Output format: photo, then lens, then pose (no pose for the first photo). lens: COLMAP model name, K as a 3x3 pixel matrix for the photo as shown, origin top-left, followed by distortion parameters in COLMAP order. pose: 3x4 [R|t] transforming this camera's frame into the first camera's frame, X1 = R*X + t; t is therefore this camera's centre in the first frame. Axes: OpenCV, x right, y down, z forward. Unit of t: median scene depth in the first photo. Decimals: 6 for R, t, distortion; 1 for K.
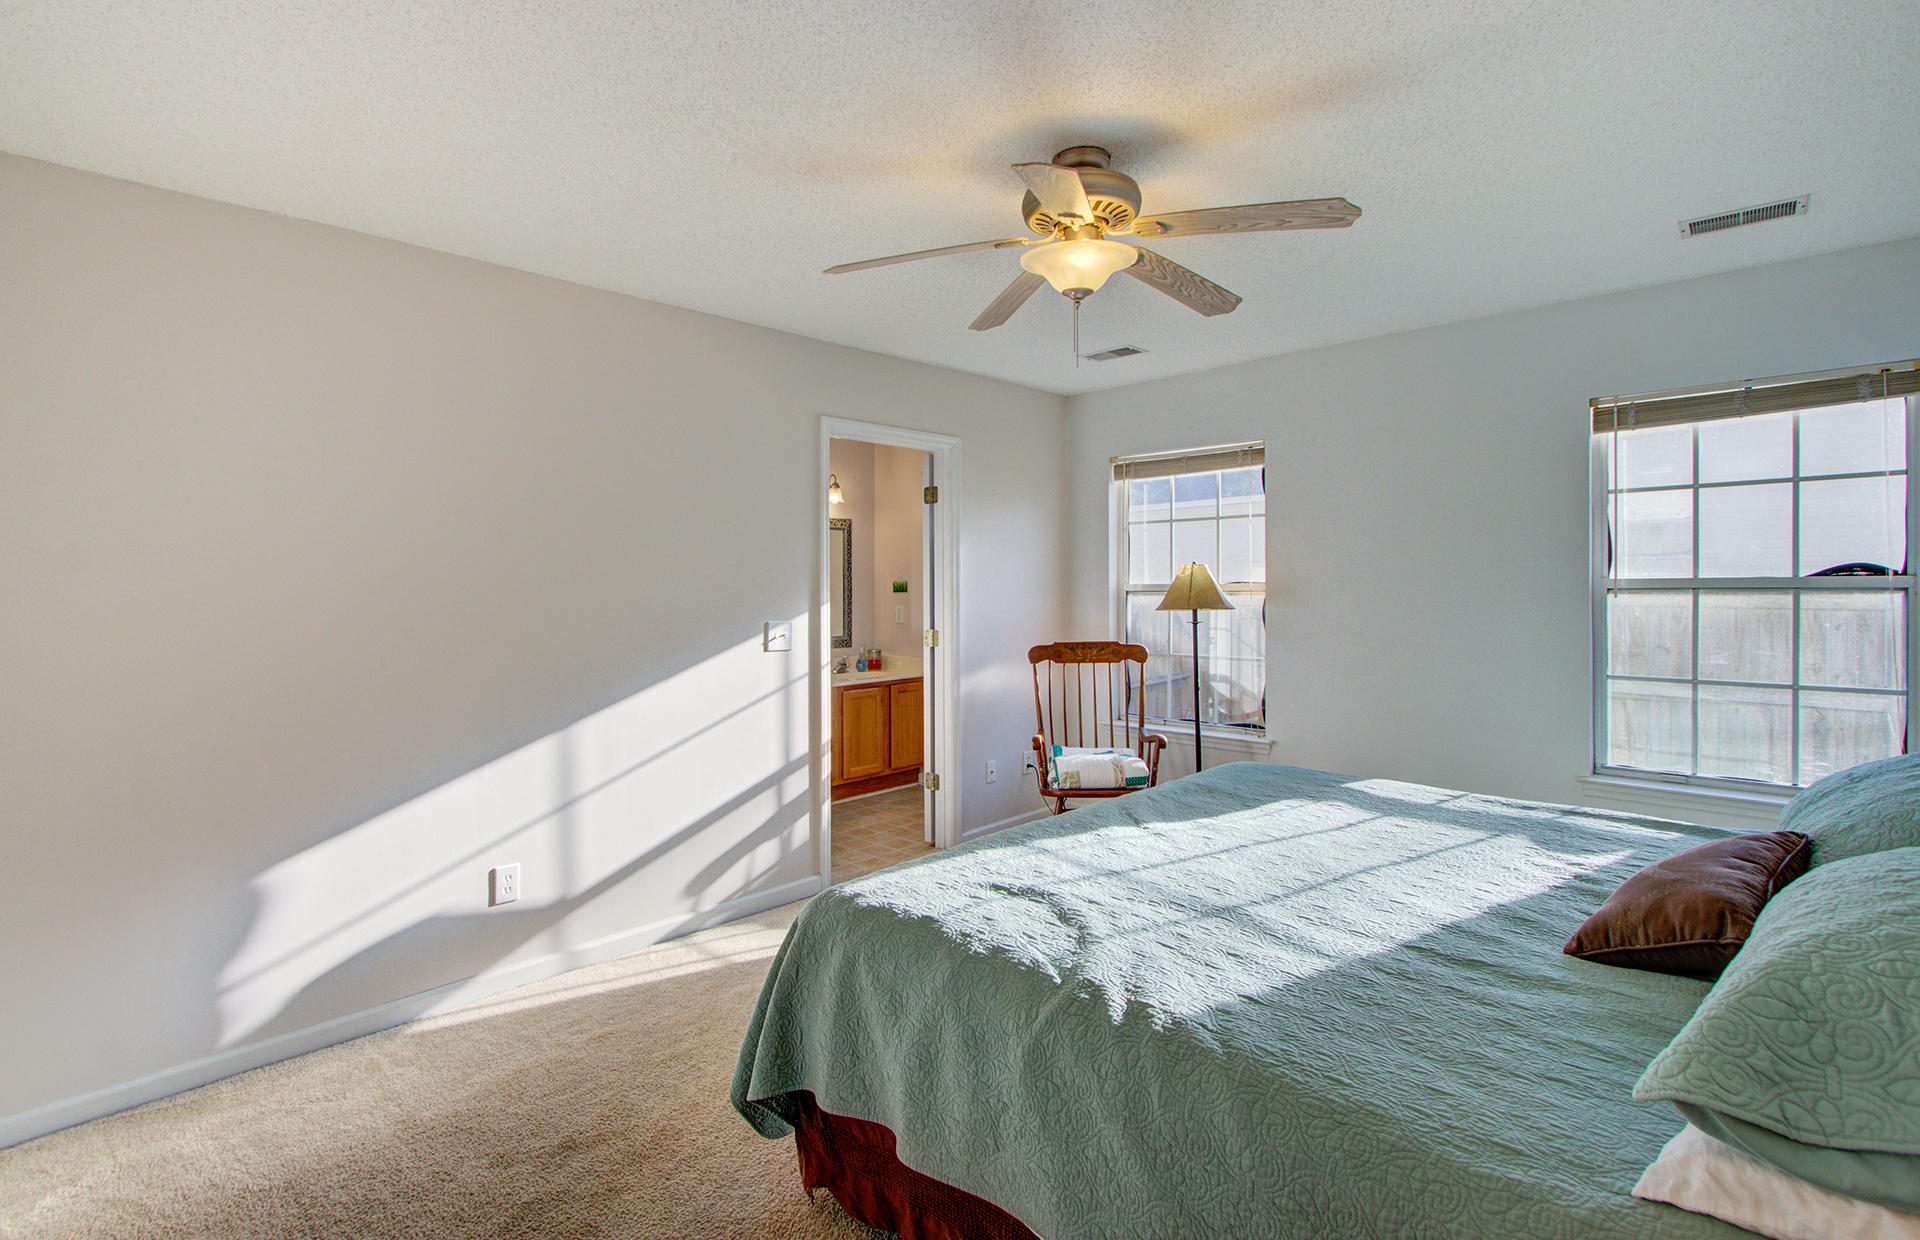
lens RADIAL K [[900.9, 0, 956.7], [0, 900.9, 604.7], [0, 0, 1]] dist [-0.002817, 0.000794]
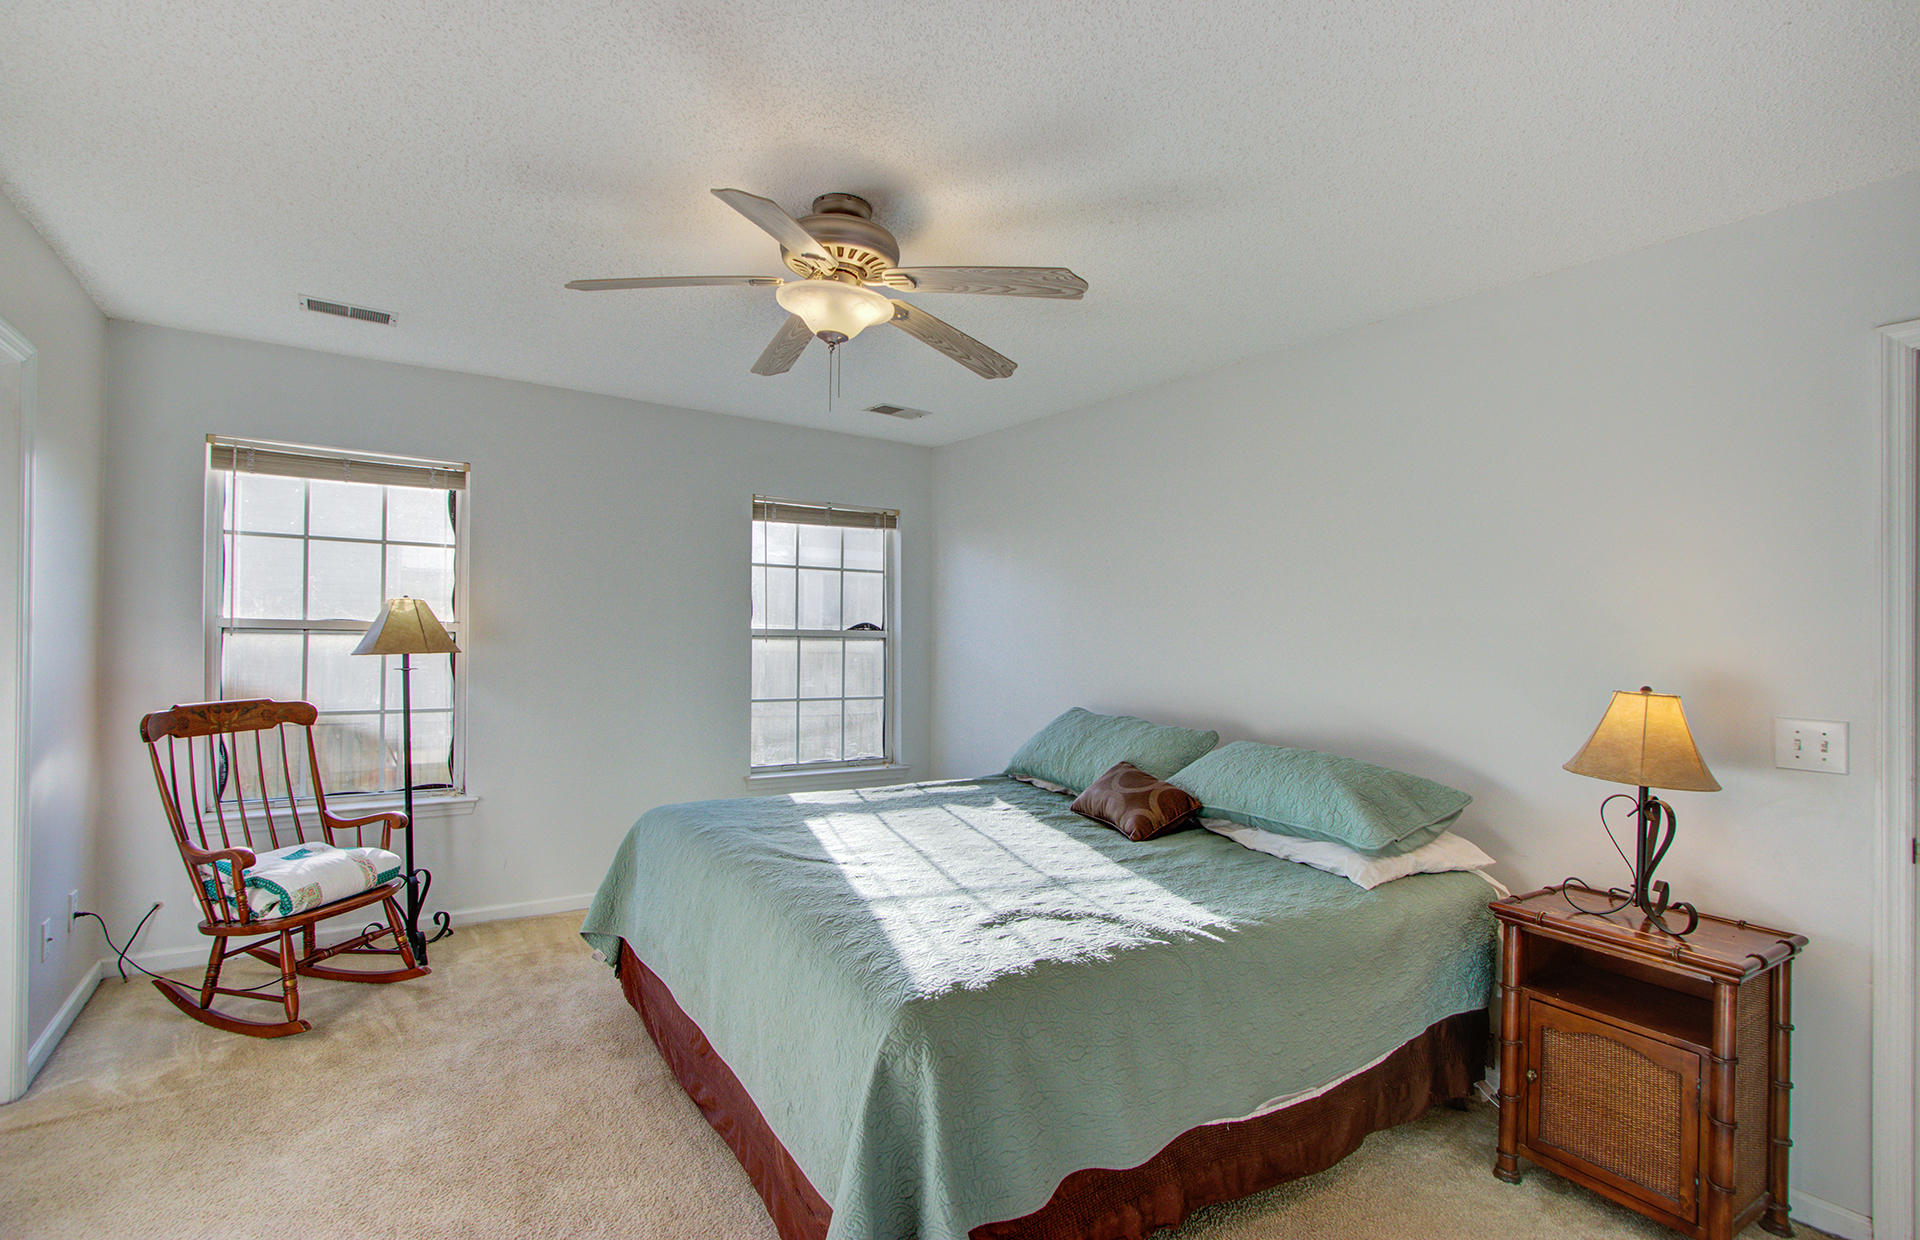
lens RADIAL K [[865.6, 0, 956.7], [0, 865.6, 633.3], [0, 0, 1]] dist [-0.024654, 0.000038]
pose [[0.220610, 0.013807, 0.975264, -0.503062], [-0.000819, 0.999902, -0.013971, -0.003653], [-0.975362, 0.002283, 0.220600, 0.440137]]
